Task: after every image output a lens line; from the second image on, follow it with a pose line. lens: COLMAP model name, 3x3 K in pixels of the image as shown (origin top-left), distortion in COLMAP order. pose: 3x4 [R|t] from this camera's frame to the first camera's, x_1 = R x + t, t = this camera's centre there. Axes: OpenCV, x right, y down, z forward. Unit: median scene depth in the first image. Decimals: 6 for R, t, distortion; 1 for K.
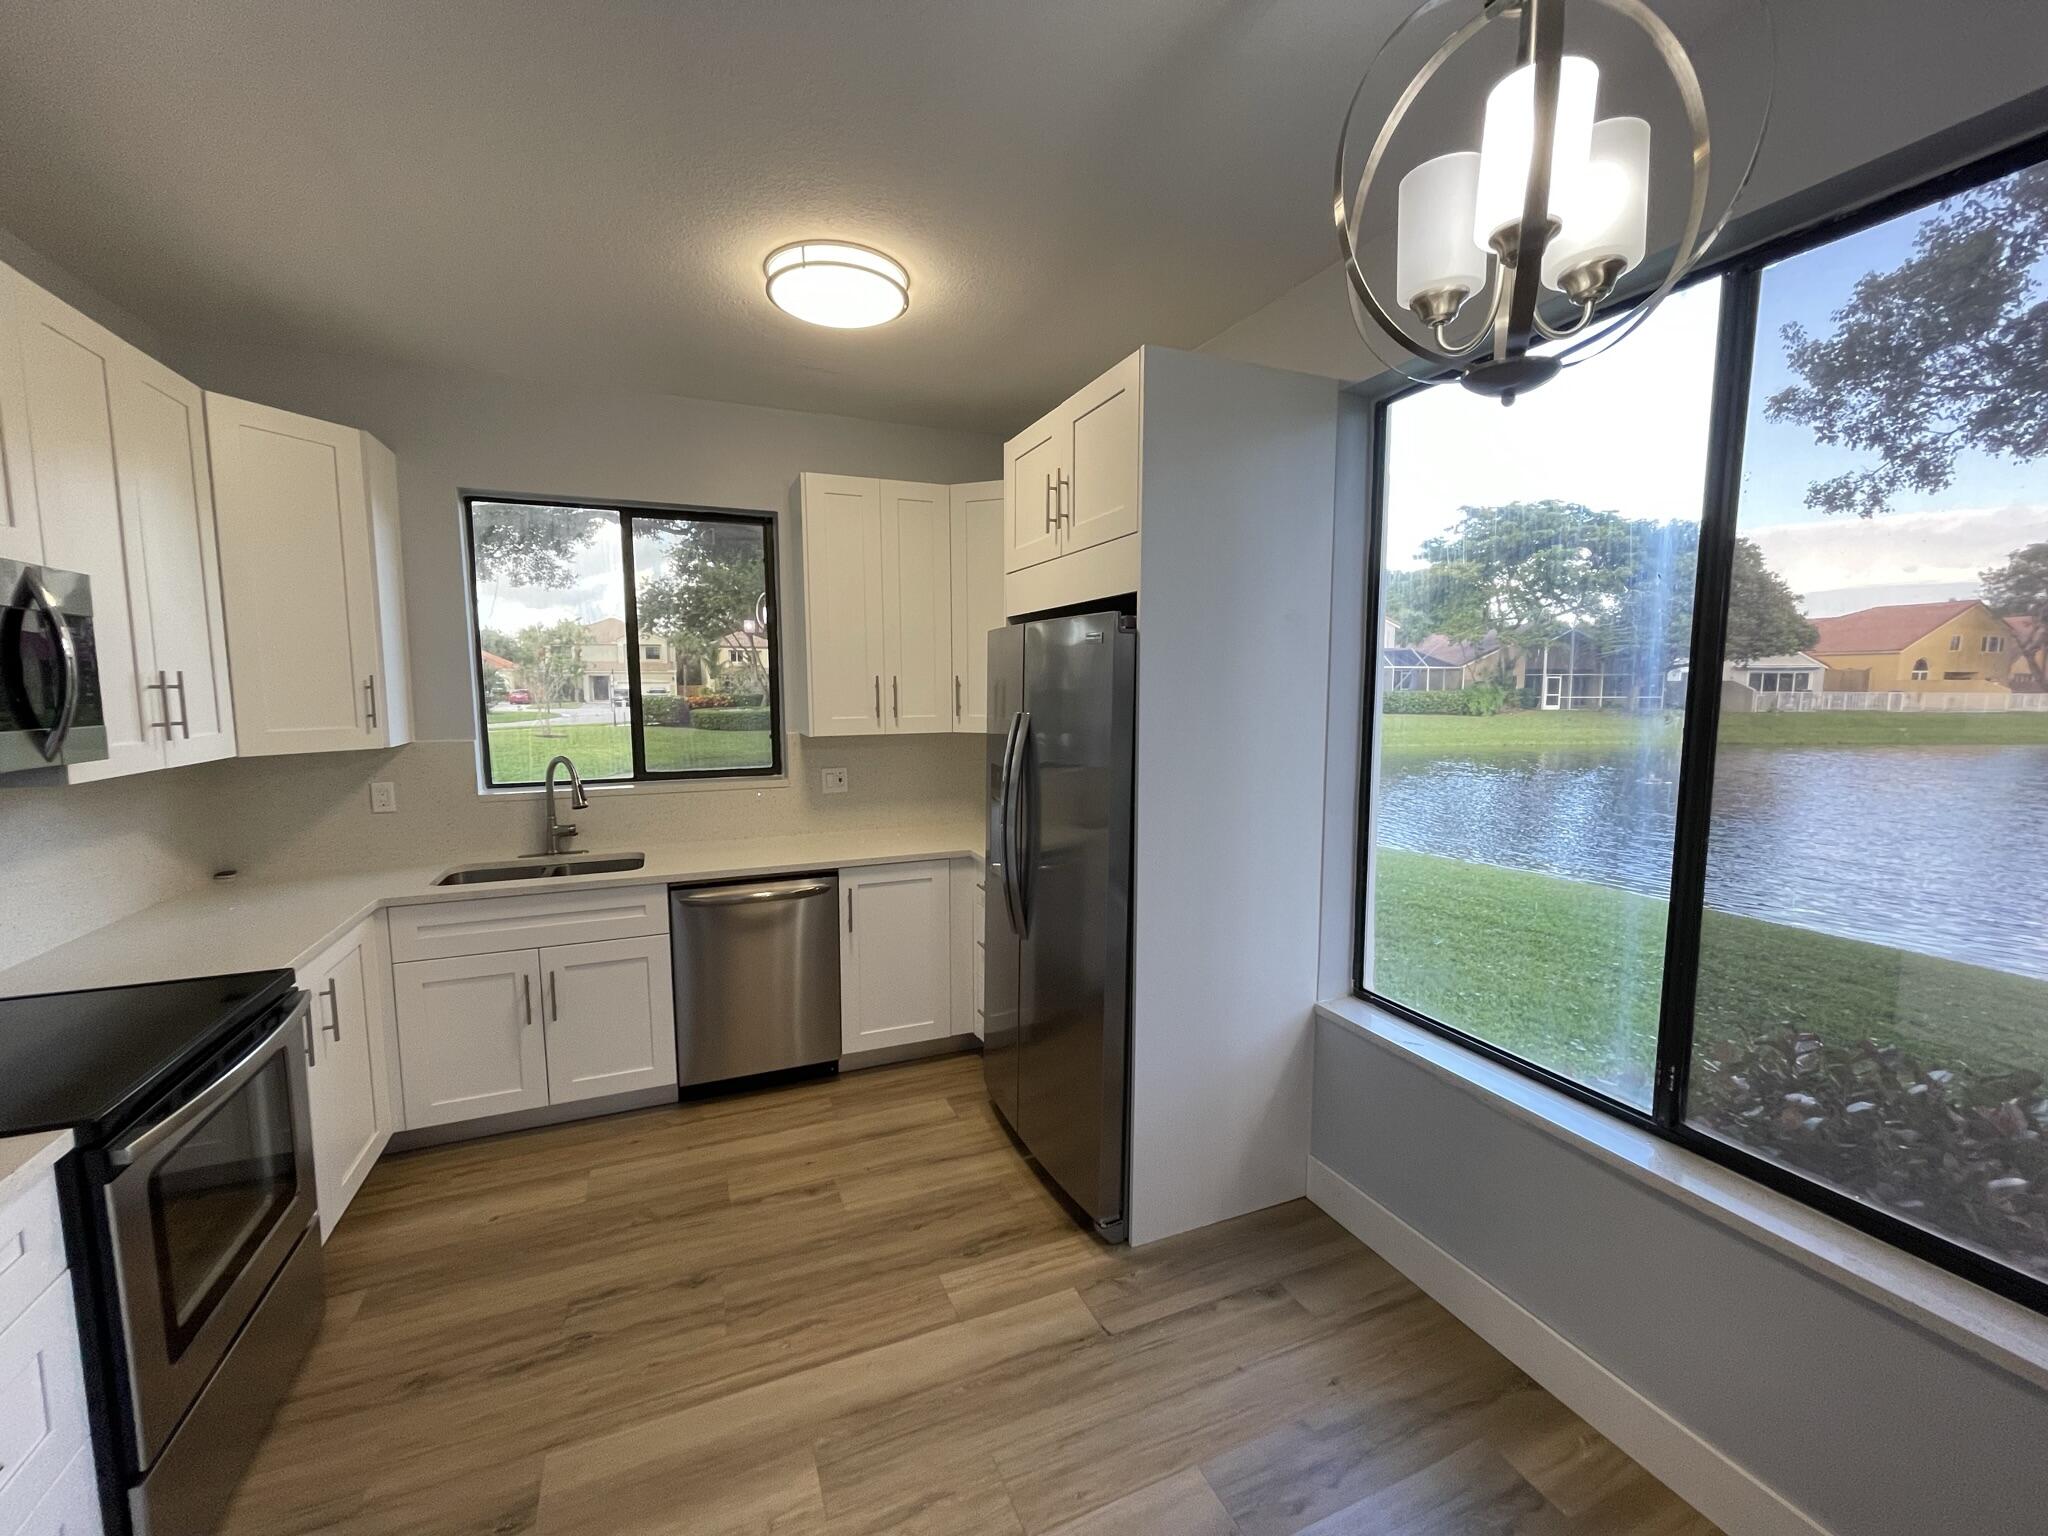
lens RADIAL K [[829.9, 0, 1020.2], [0, 829.9, 770.8], [0, 0, 1]] dist [-0.005163, 0.002897]
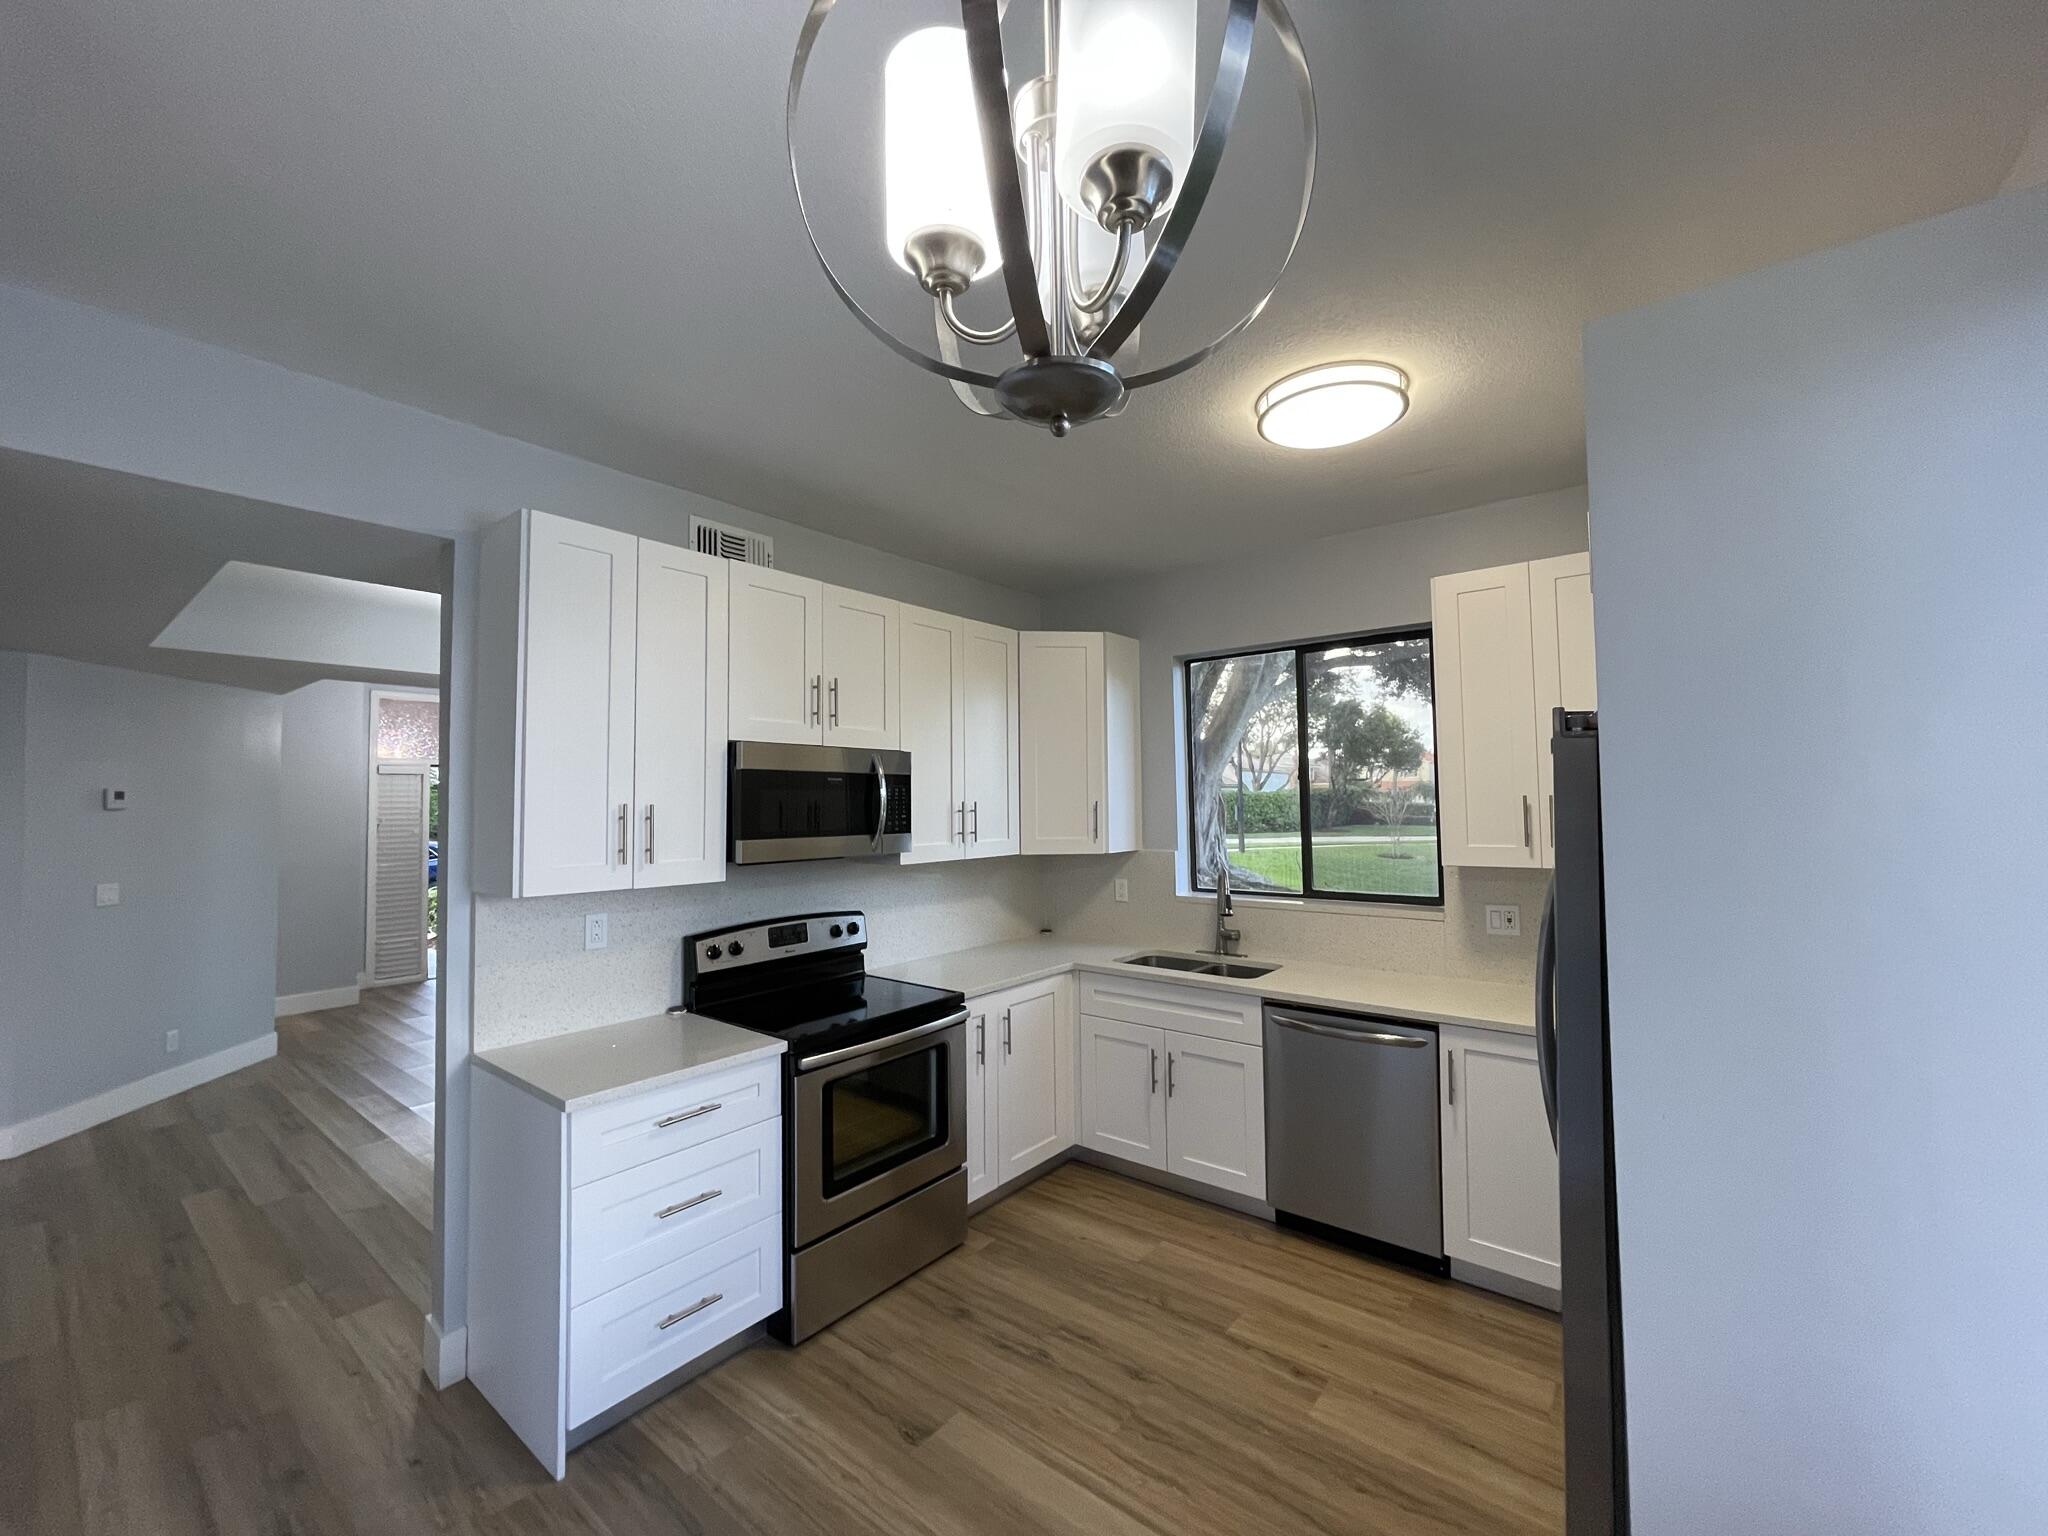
lens RADIAL K [[829.9, 0, 1022.2], [0, 829.9, 772.2], [0, 0, 1]] dist [-0.005163, 0.002897]
pose [[0.471733, -0.036748, -0.880975, 0.411807], [-0.082163, 0.992952, -0.085415, -0.035999], [0.877905, 0.112677, 0.465389, 0.243296]]
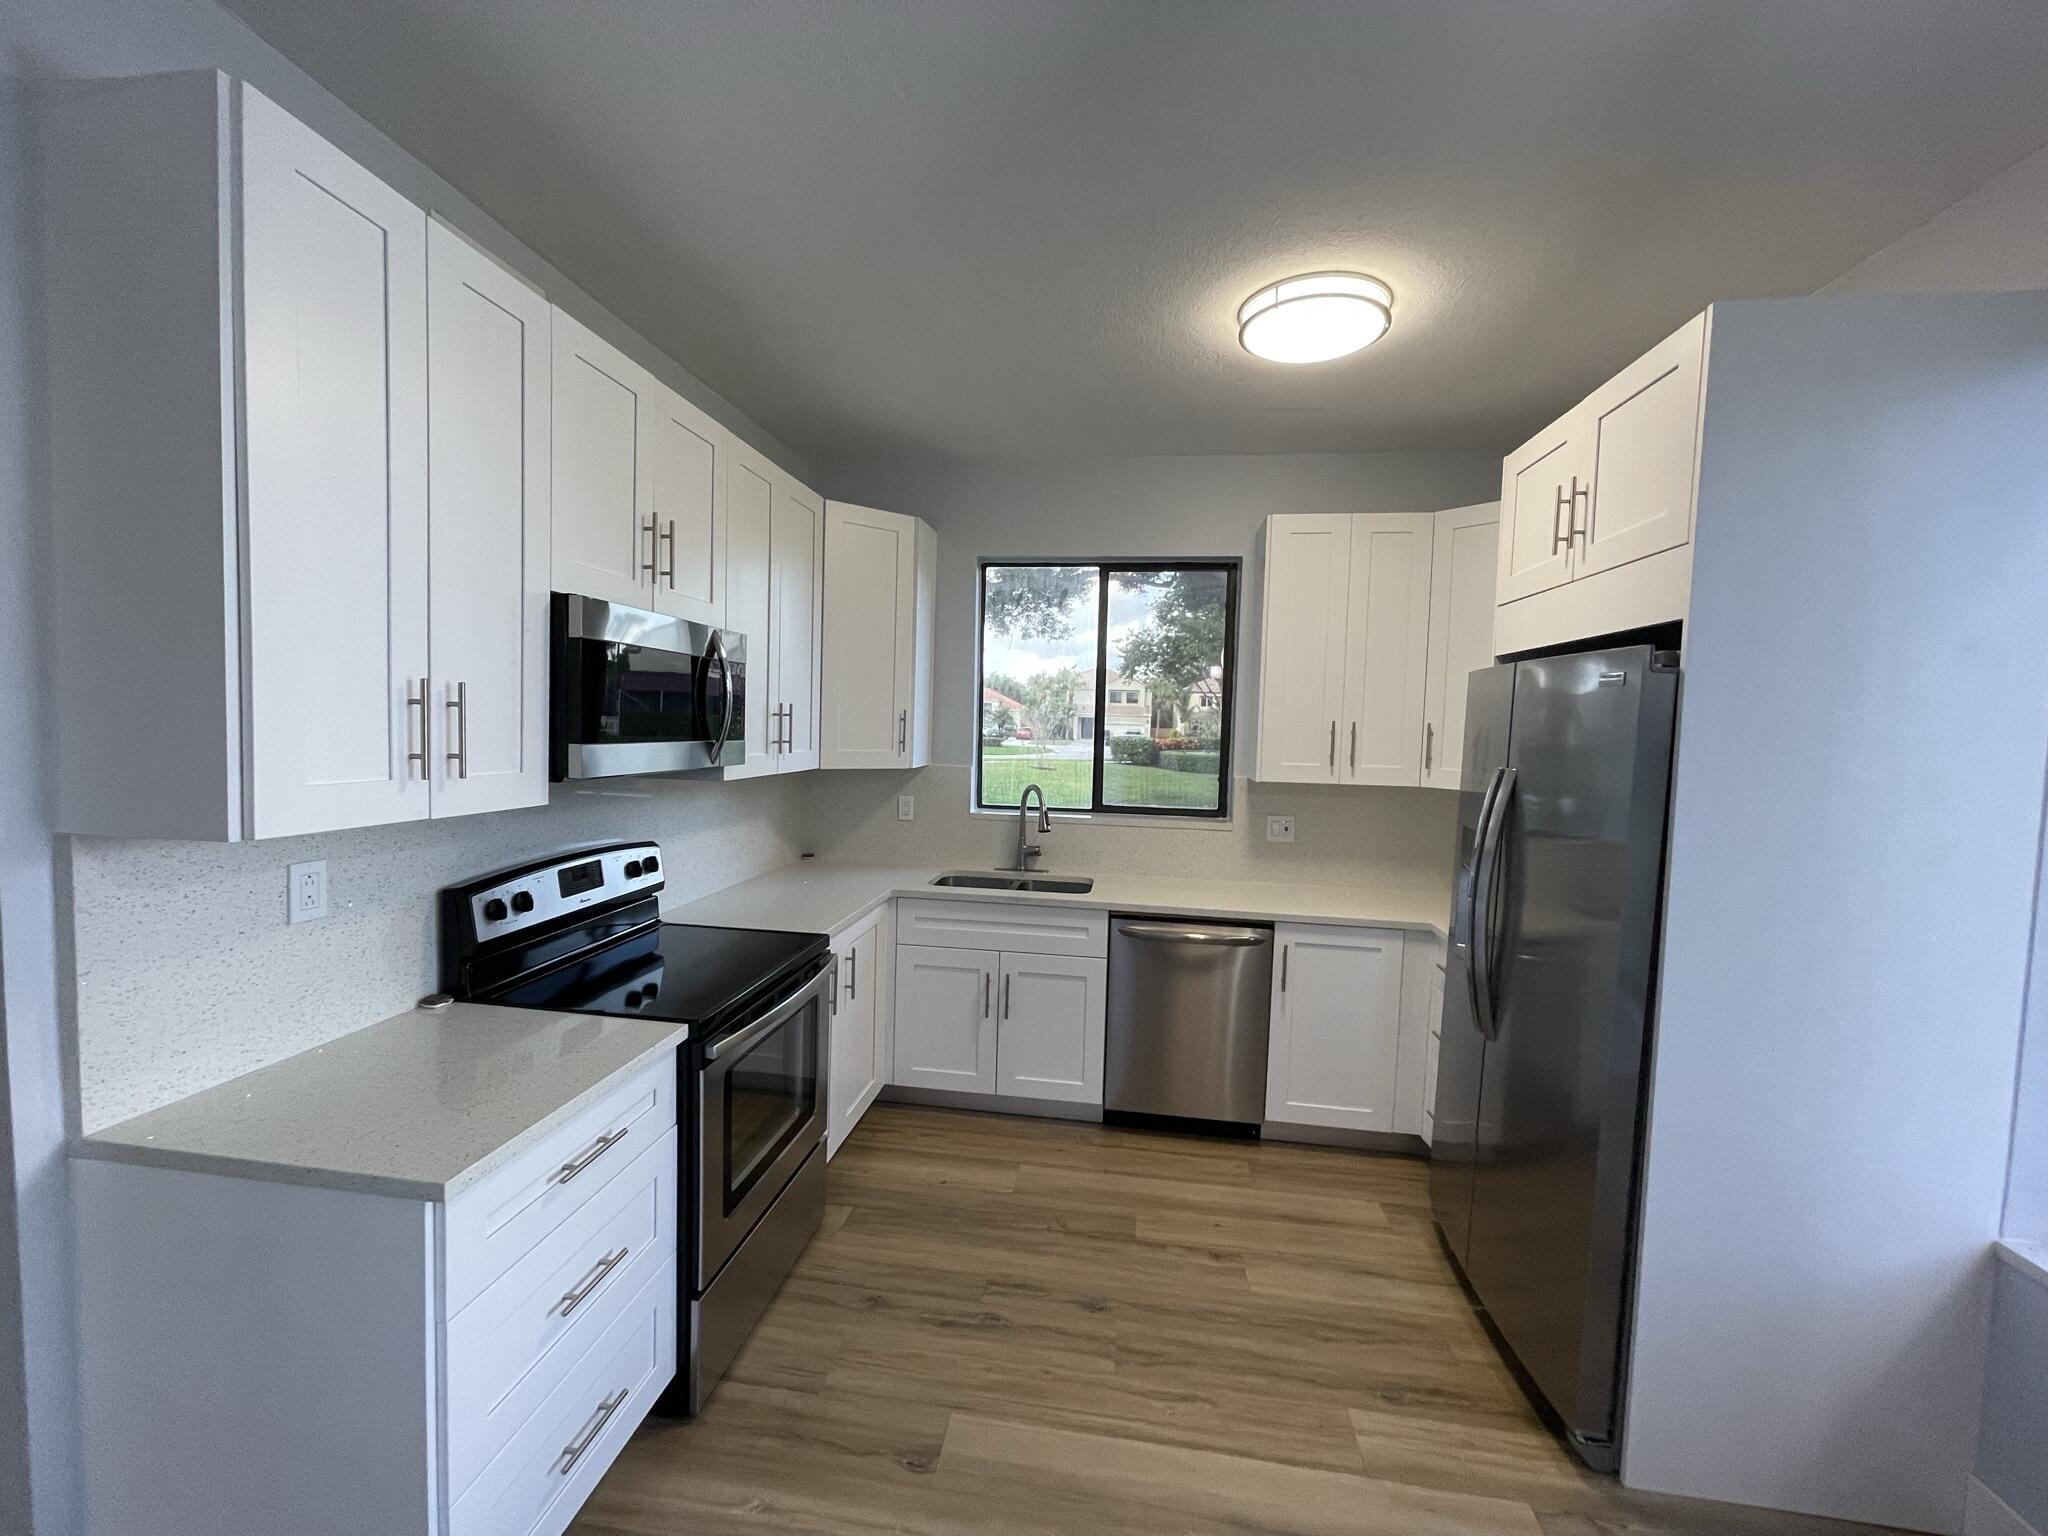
lens RADIAL K [[829.9, 0, 1021.4], [0, 829.9, 770.2], [0, 0, 1]] dist [-0.005163, 0.002897]
pose [[0.853952, 0.056440, -0.517282, 0.018076], [-0.085324, 0.995833, -0.032202, 0.000833], [0.513309, 0.071635, 0.855209, 0.029512]]
